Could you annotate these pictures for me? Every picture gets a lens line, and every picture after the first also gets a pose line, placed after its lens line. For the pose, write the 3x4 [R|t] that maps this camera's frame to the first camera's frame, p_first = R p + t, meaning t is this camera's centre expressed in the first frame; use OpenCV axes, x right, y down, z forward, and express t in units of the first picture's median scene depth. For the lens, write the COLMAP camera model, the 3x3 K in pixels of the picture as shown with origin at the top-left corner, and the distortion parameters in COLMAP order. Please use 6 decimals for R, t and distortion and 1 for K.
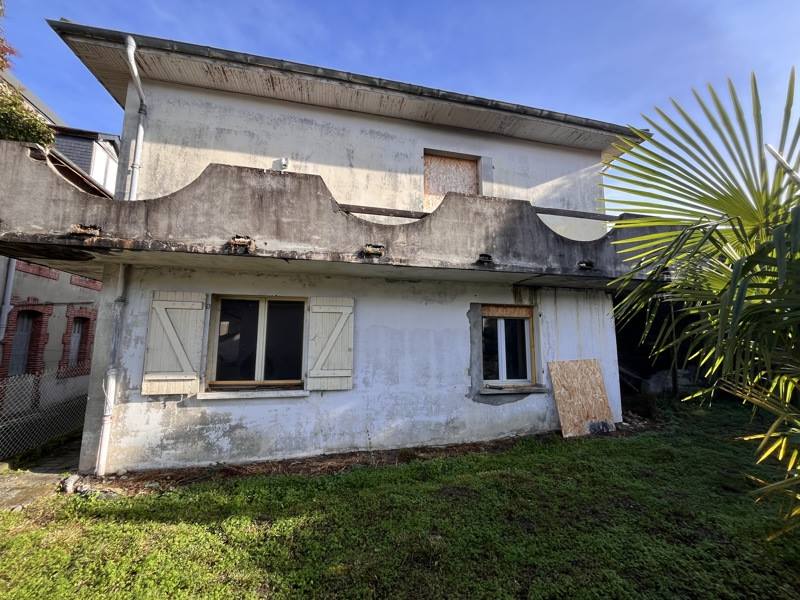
lens RADIAL K [[322.8, 0, 397.5], [0, 322.8, 300.3], [0, 0, 1]] dist [-0.001613, 0.000012]
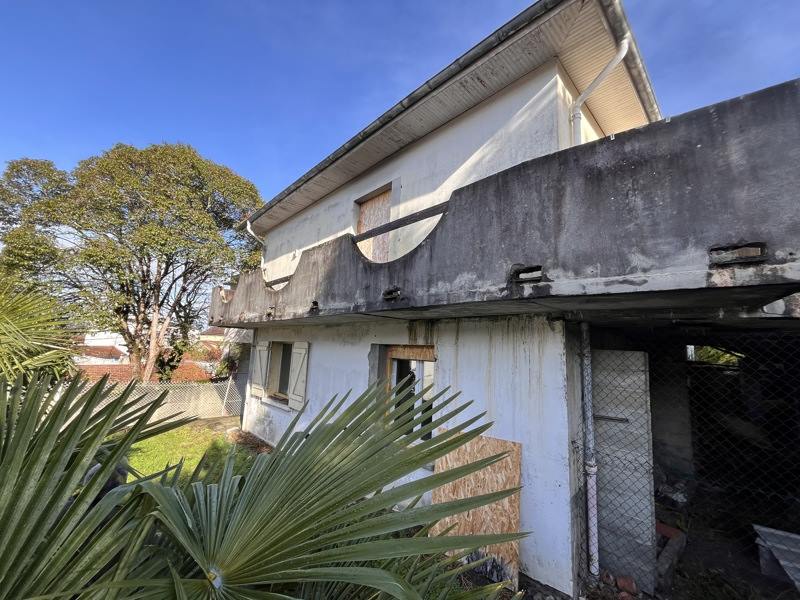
lens RADIAL K [[322.8, 0, 398.1], [0, 322.8, 300.7], [0, 0, 1]] dist [-0.001613, 0.000012]
pose [[0.503925, -0.115927, -0.855933, 1.179287], [0.069896, 0.993176, -0.093364, -0.025769], [0.860915, -0.012778, 0.508589, 0.633798]]
